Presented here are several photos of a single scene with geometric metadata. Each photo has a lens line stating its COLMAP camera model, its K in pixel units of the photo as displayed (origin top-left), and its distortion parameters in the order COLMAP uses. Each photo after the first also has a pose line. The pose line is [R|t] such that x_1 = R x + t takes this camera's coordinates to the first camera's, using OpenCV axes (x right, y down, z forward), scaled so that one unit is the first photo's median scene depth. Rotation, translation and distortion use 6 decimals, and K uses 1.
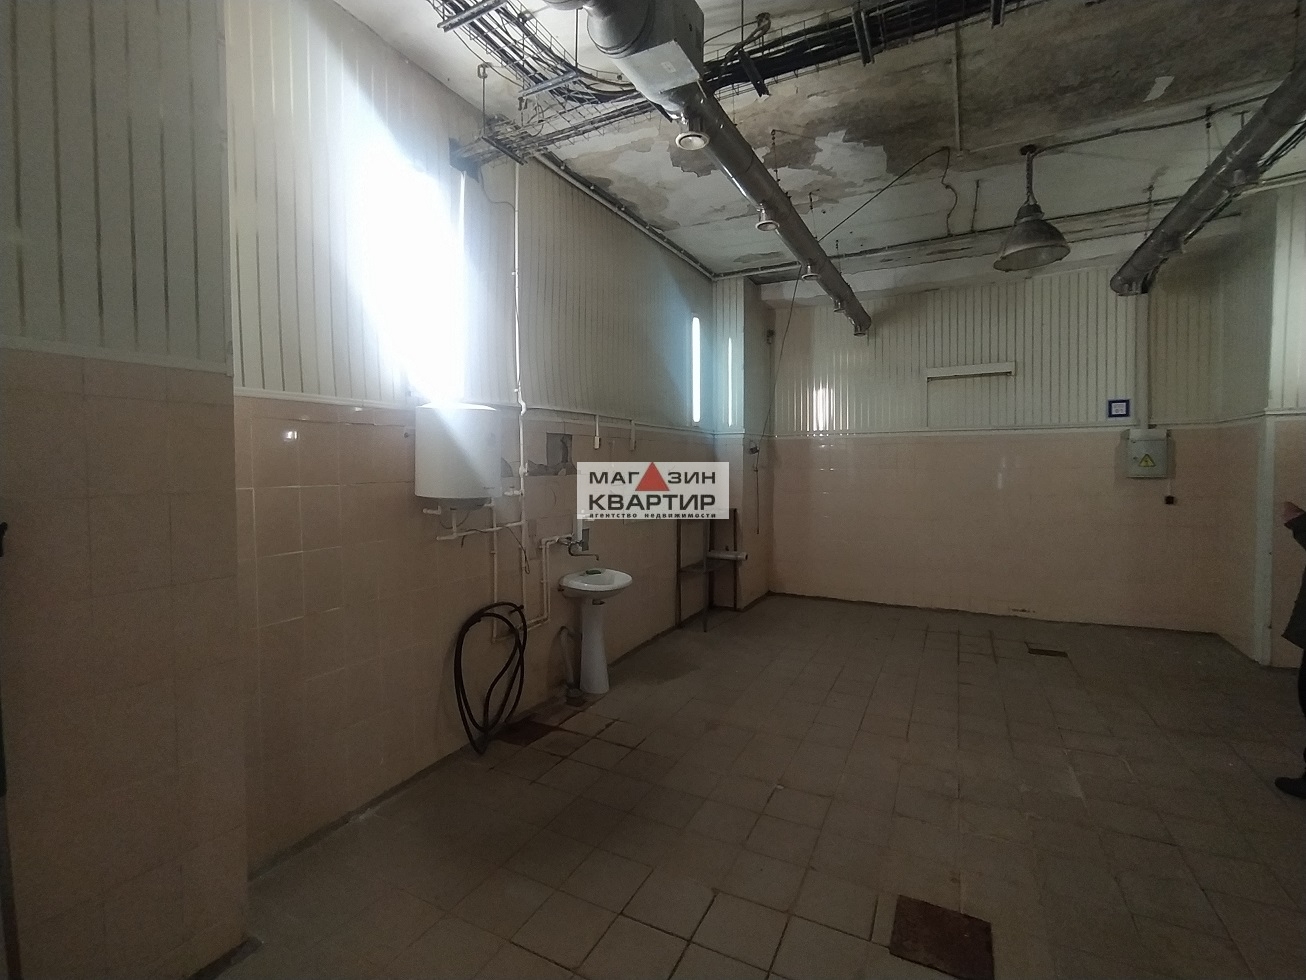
lens RADIAL K [[599.2, 0, 657.7], [0, 599.2, 483.0], [0, 0, 1]] dist [-0.006124, -0.000101]
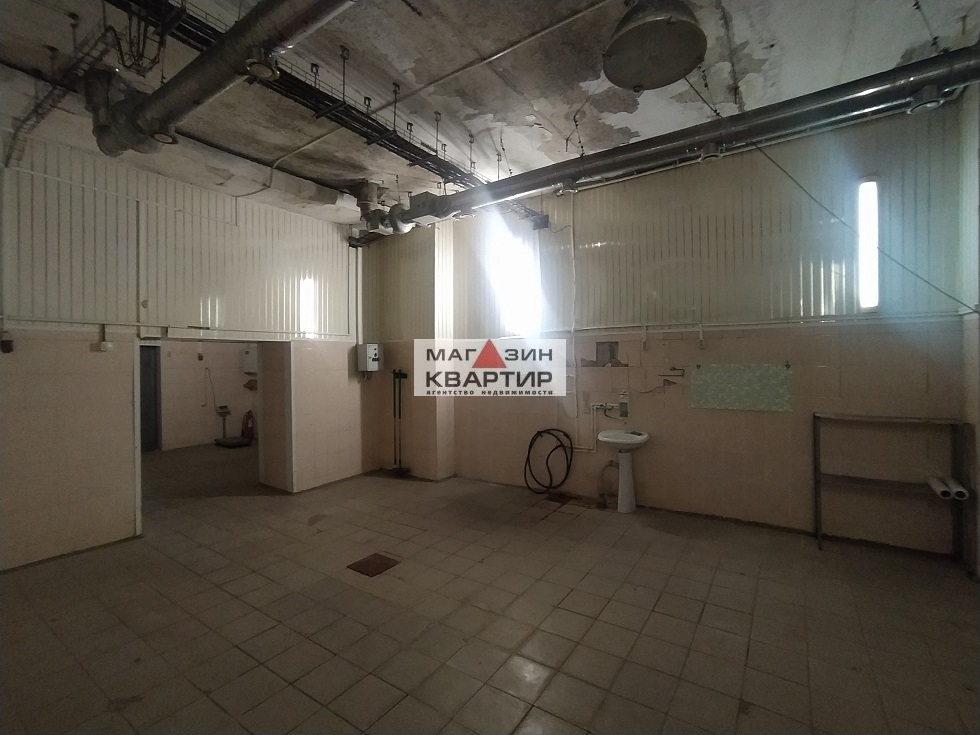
lens RADIAL K [[449.6, 0, 494.9], [0, 449.6, 364.9], [0, 0, 1]] dist [-0.006124, -0.000101]
pose [[-0.126781, 0.018158, -0.991765, 1.238554], [-0.018641, 0.999612, 0.020684, -0.044367], [0.991756, 0.021110, -0.126393, 0.963565]]
